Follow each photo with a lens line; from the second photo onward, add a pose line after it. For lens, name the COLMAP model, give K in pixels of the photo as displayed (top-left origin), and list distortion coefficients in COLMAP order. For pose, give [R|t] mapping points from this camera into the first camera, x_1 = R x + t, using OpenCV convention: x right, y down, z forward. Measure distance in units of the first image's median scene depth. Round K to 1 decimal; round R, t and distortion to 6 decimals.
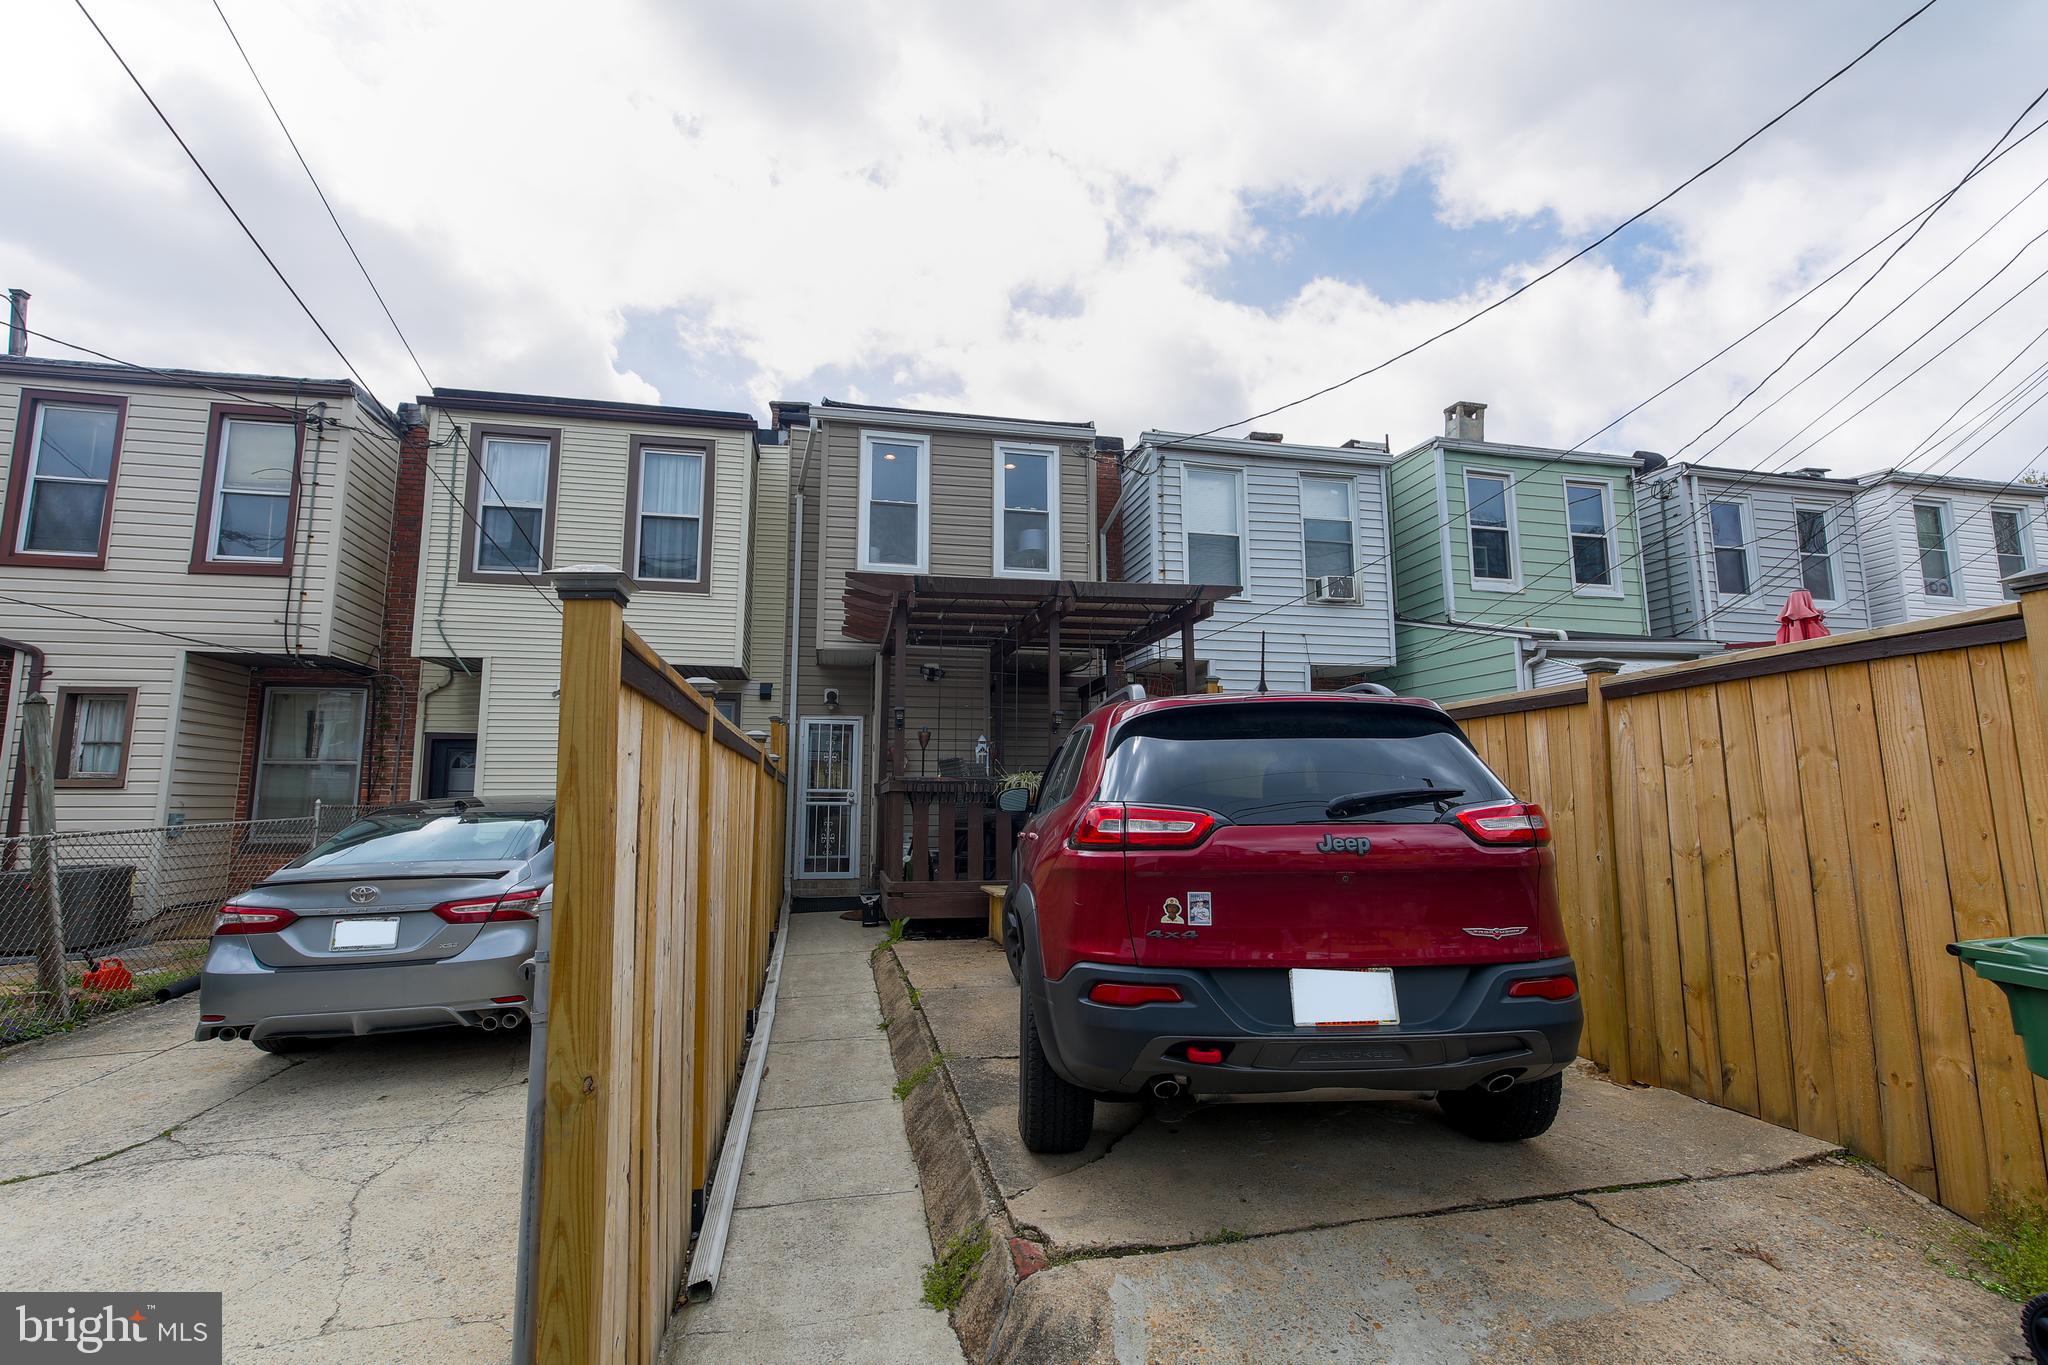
lens RADIAL K [[930.3, 0, 1023.0], [0, 930.3, 677.9], [0, 0, 1]] dist [-0.000908, 0.000073]
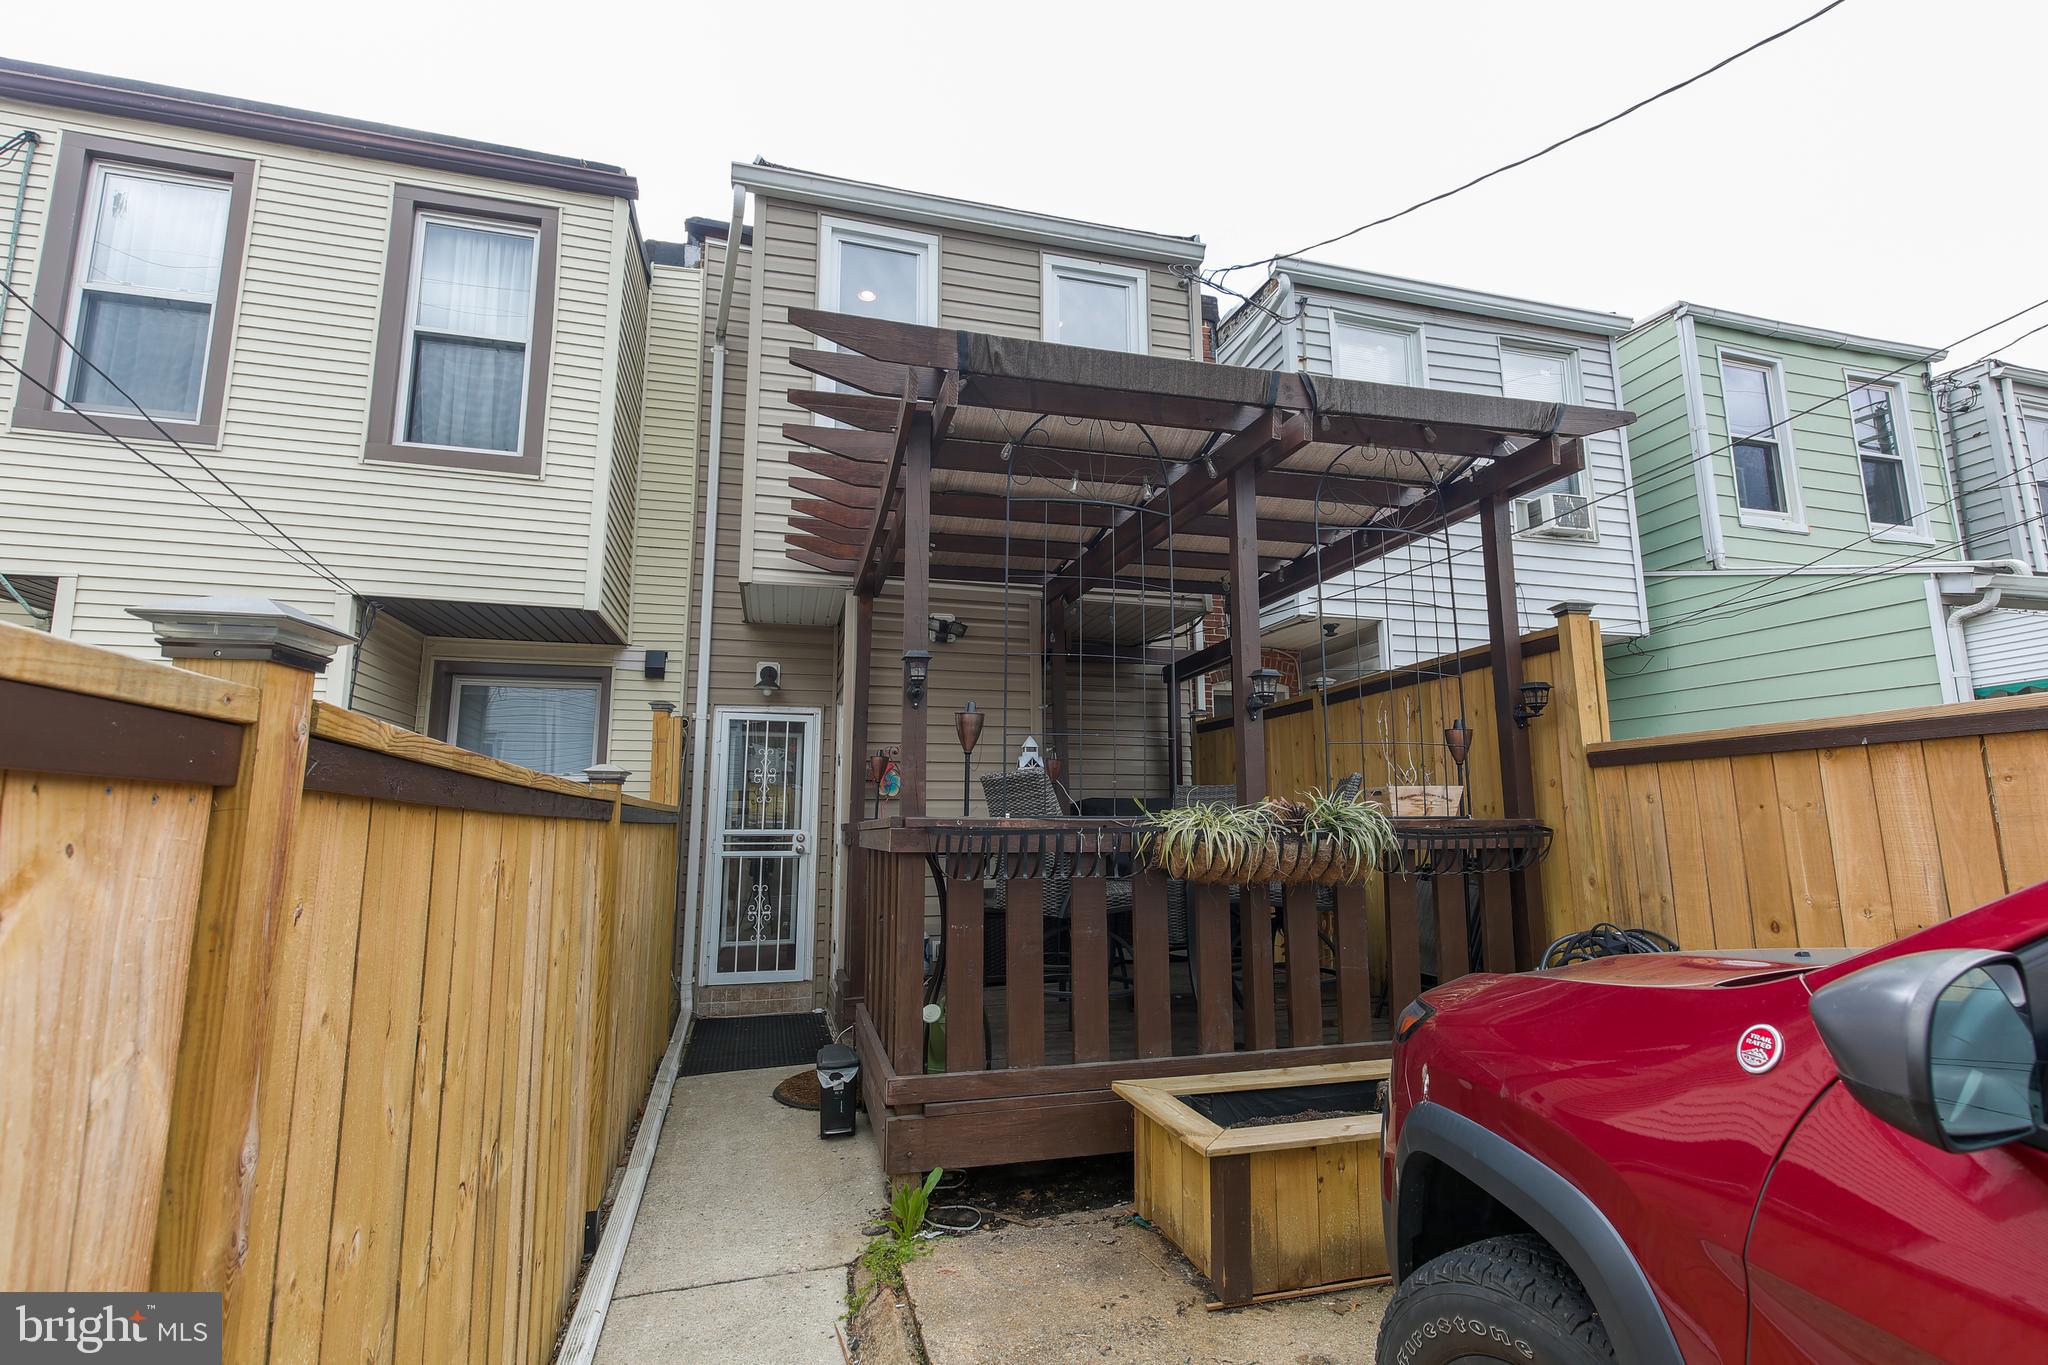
lens RADIAL K [[930.3, 0, 1032.8], [0, 930.3, 685.9], [0, 0, 1]] dist [-0.000908, 0.000073]
pose [[0.998197, 0.005387, 0.059777, -0.072745], [-0.004558, 0.999892, -0.014000, 0.036008], [-0.059846, 0.013702, 0.998114, 0.400042]]
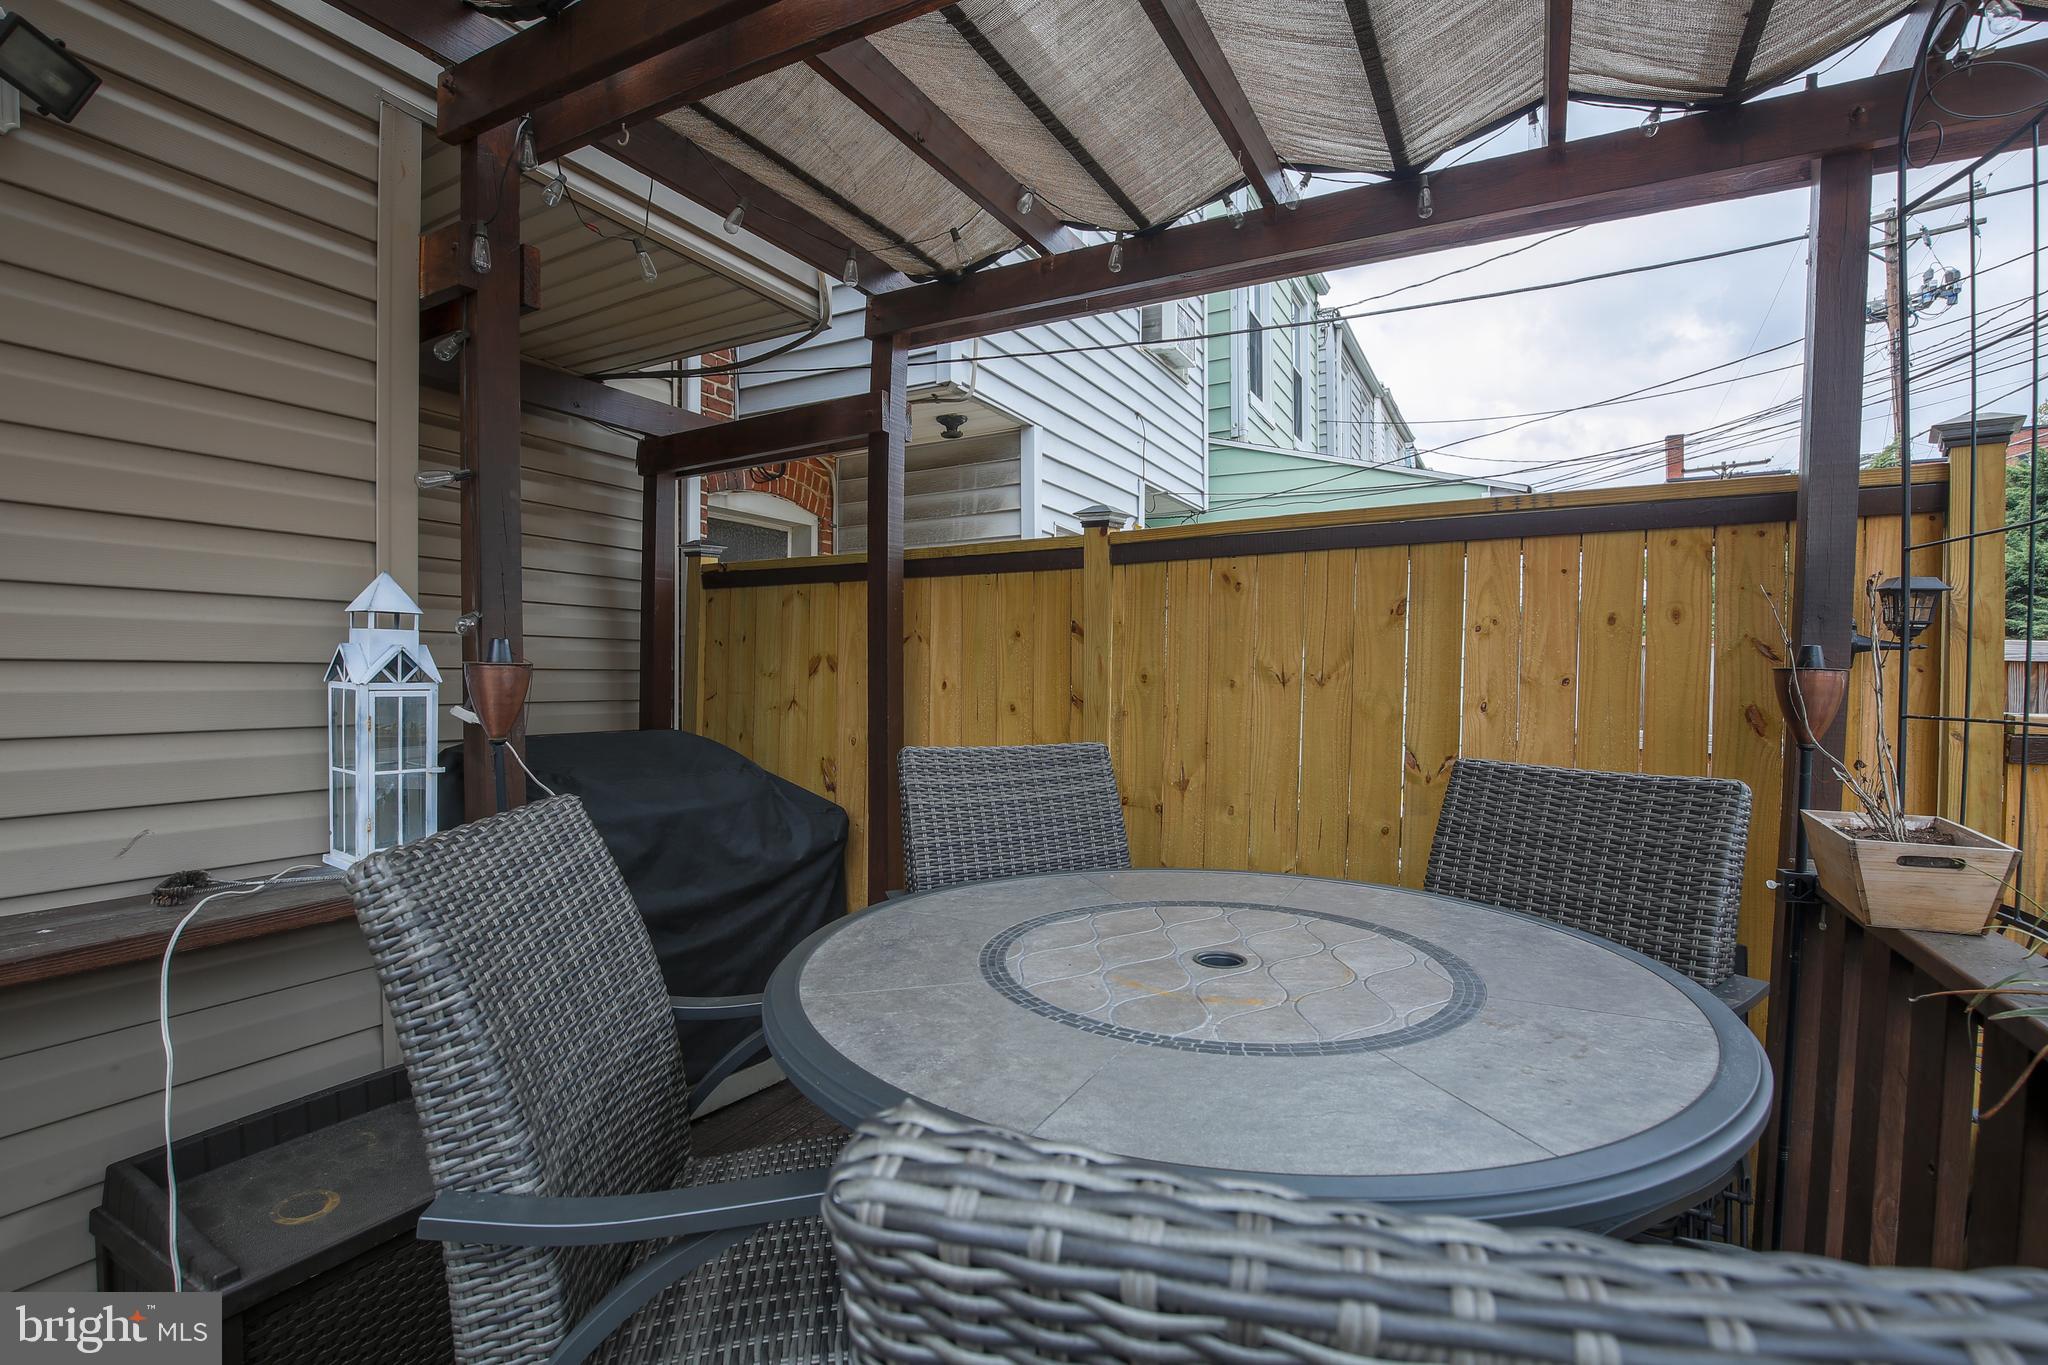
lens RADIAL K [[930.3, 0, 1028.6], [0, 930.3, 680.7], [0, 0, 1]] dist [-0.000908, 0.000073]
pose [[0.647201, -0.001802, 0.762317, -0.091543], [-0.107388, 0.989810, 0.093512, 0.049312], [-0.754717, -0.142385, 0.640413, 0.758392]]
